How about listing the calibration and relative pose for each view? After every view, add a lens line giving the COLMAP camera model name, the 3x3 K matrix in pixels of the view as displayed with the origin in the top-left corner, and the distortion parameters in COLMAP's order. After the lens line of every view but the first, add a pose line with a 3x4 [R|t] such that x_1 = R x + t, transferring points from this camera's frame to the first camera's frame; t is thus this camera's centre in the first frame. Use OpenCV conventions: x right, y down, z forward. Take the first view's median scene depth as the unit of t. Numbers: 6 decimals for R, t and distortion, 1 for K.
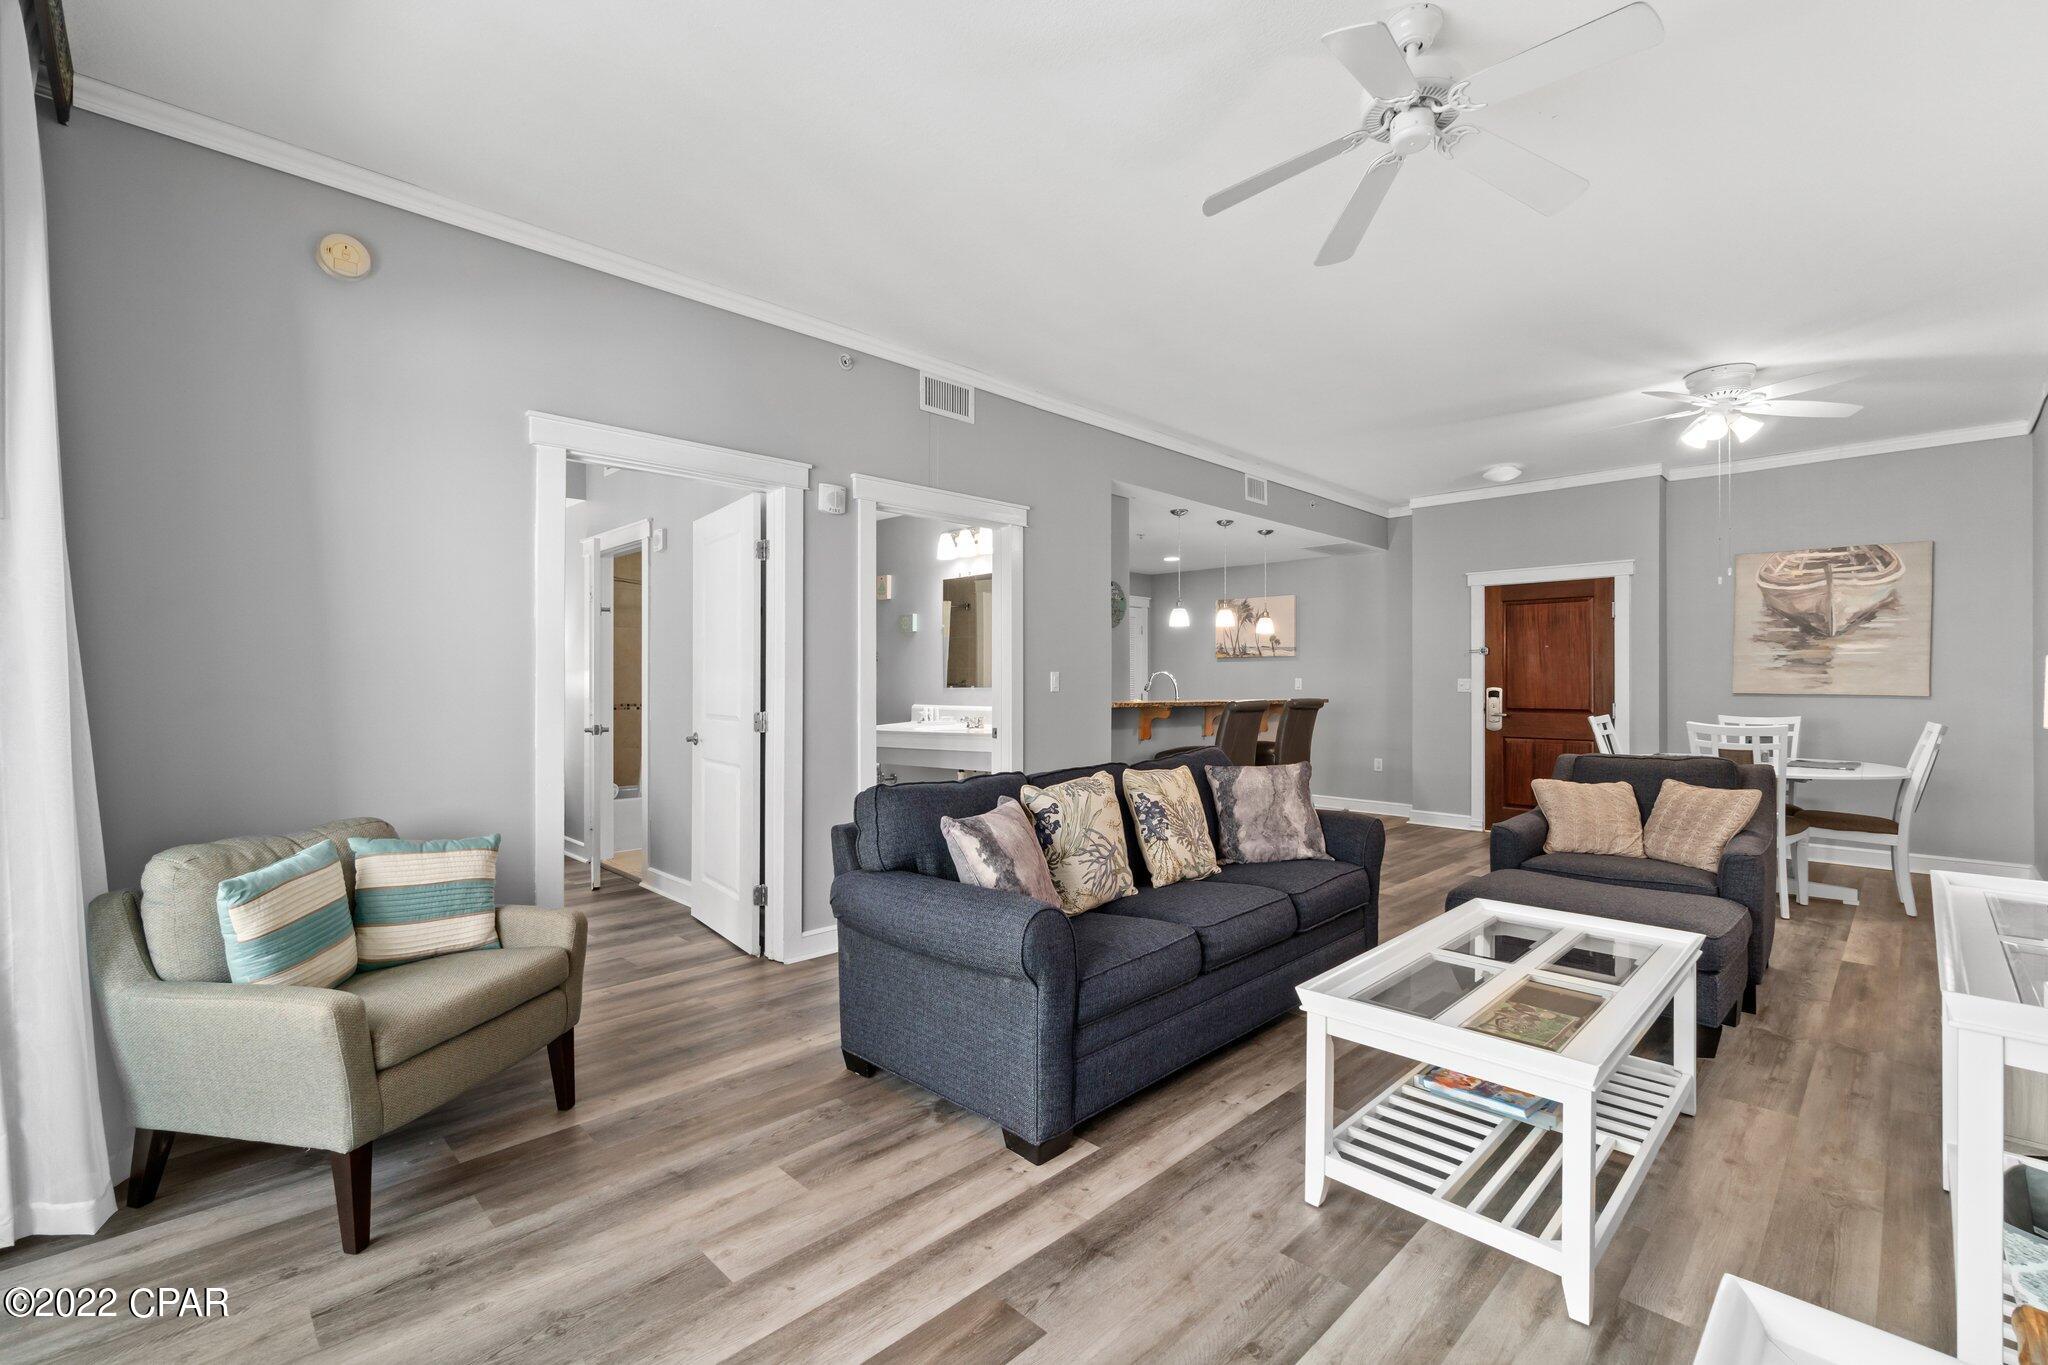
lens RADIAL K [[883.1, 0, 1010.1], [0, 883.1, 681.2], [0, 0, 1]] dist [-0.004502, 0.001849]
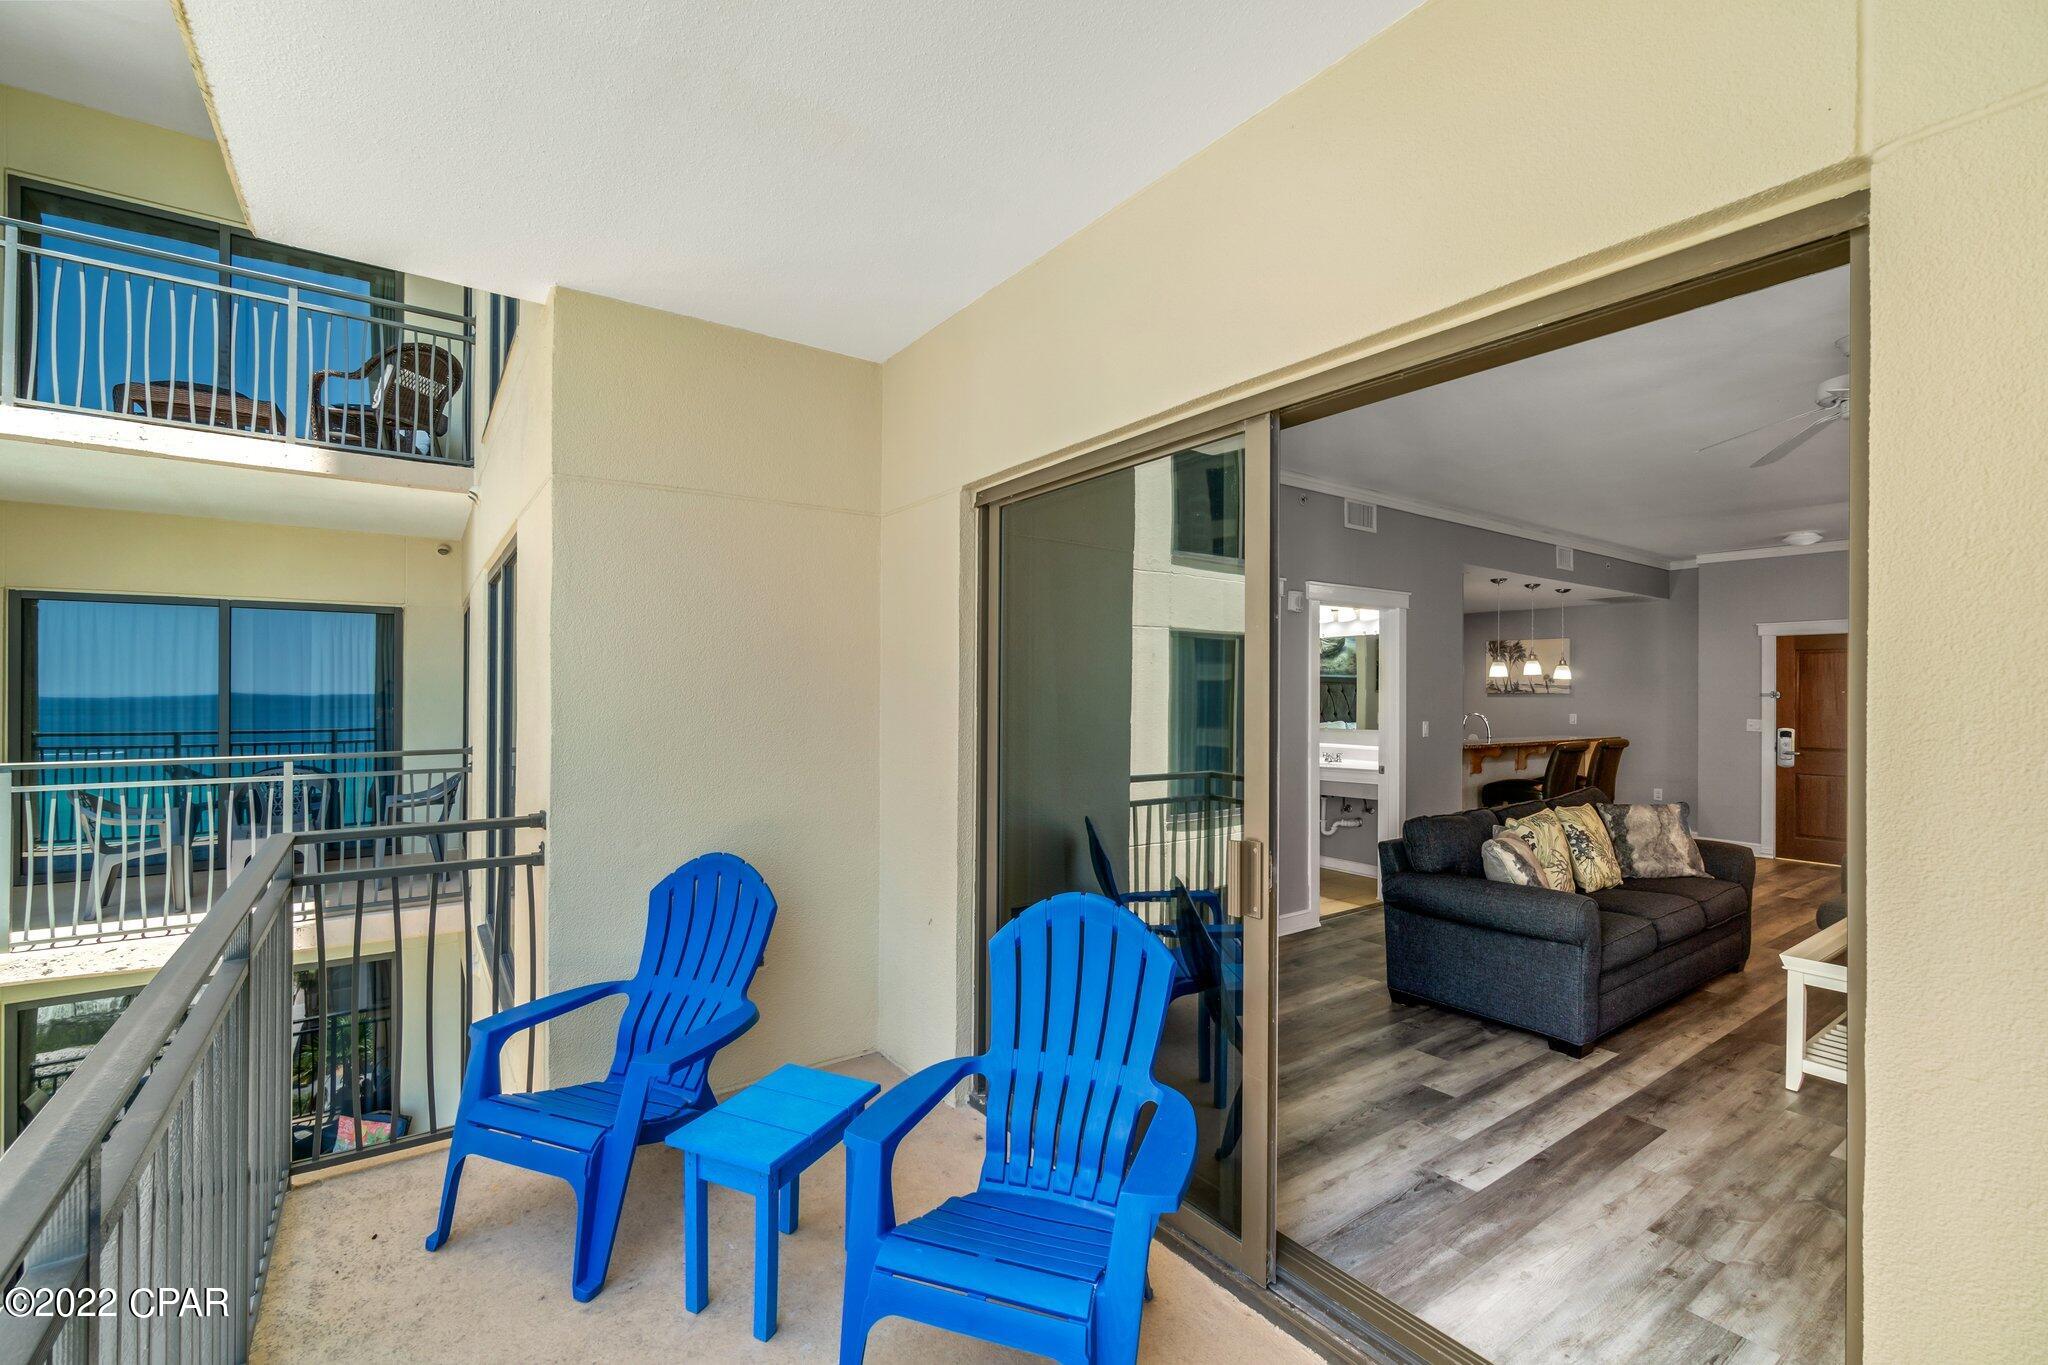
lens RADIAL K [[883.1, 0, 1008.9], [0, 883.1, 685.2], [0, 0, 1]] dist [-0.004502, 0.001849]
pose [[0.987937, 0.004837, -0.154779, -0.299102], [-0.005350, 0.999981, -0.002899, -0.048093], [0.154762, 0.003692, 0.987945, -0.294625]]
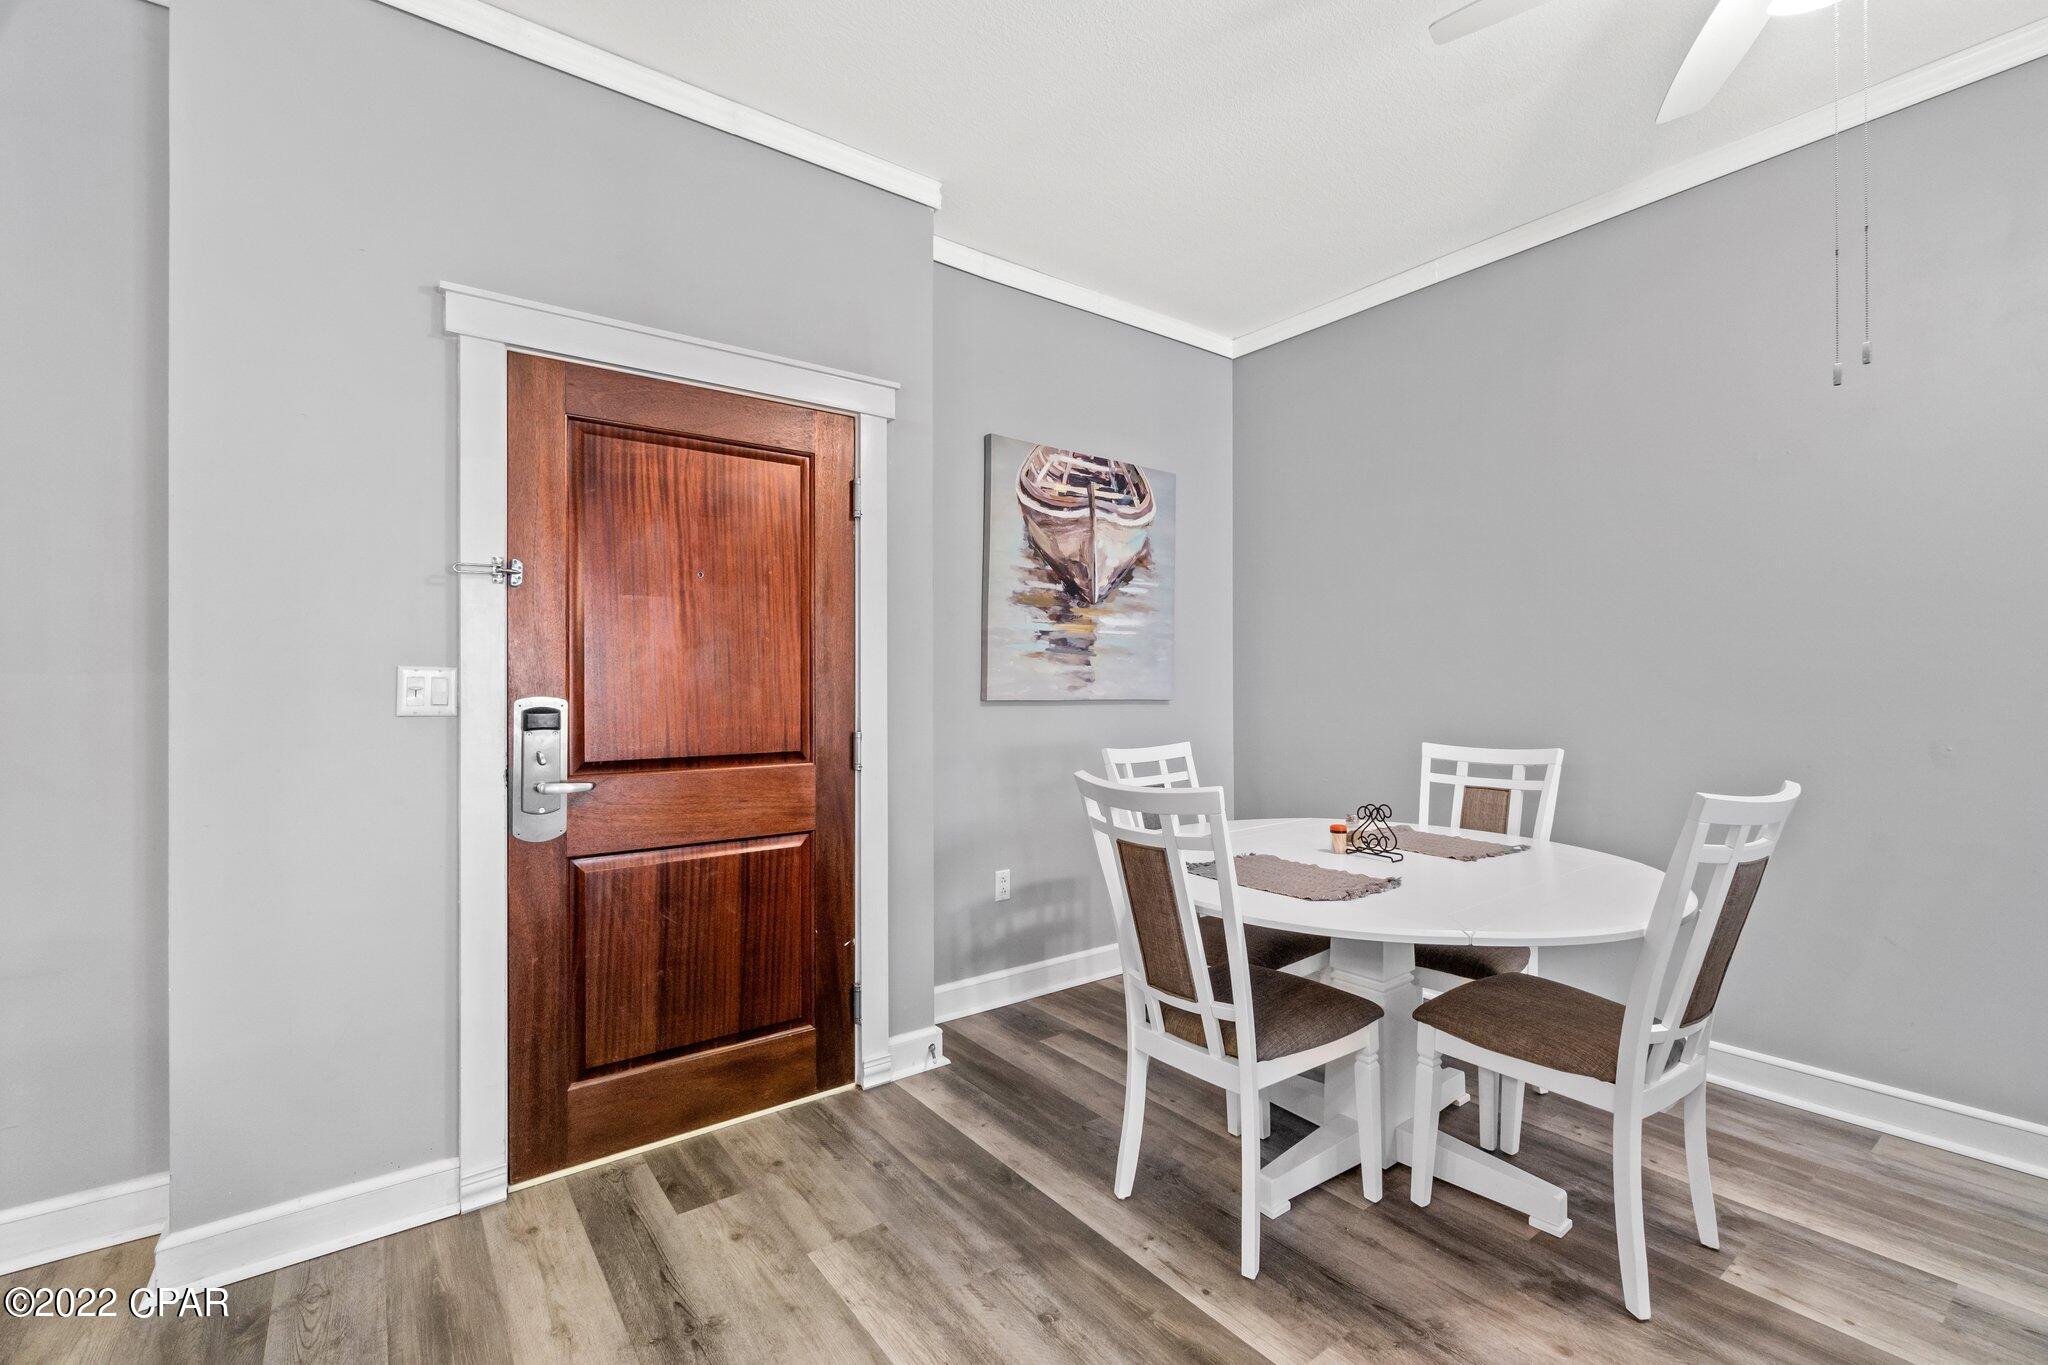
lens RADIAL K [[883.1, 0, 1027.0], [0, 883.1, 684.2], [0, 0, 1]] dist [-0.004502, 0.001849]
pose [[0.106500, -0.002032, 0.994311, 0.338149], [0.002863, 0.999994, 0.001737, 0.003035], [-0.994309, 0.002662, 0.106505, 1.007501]]
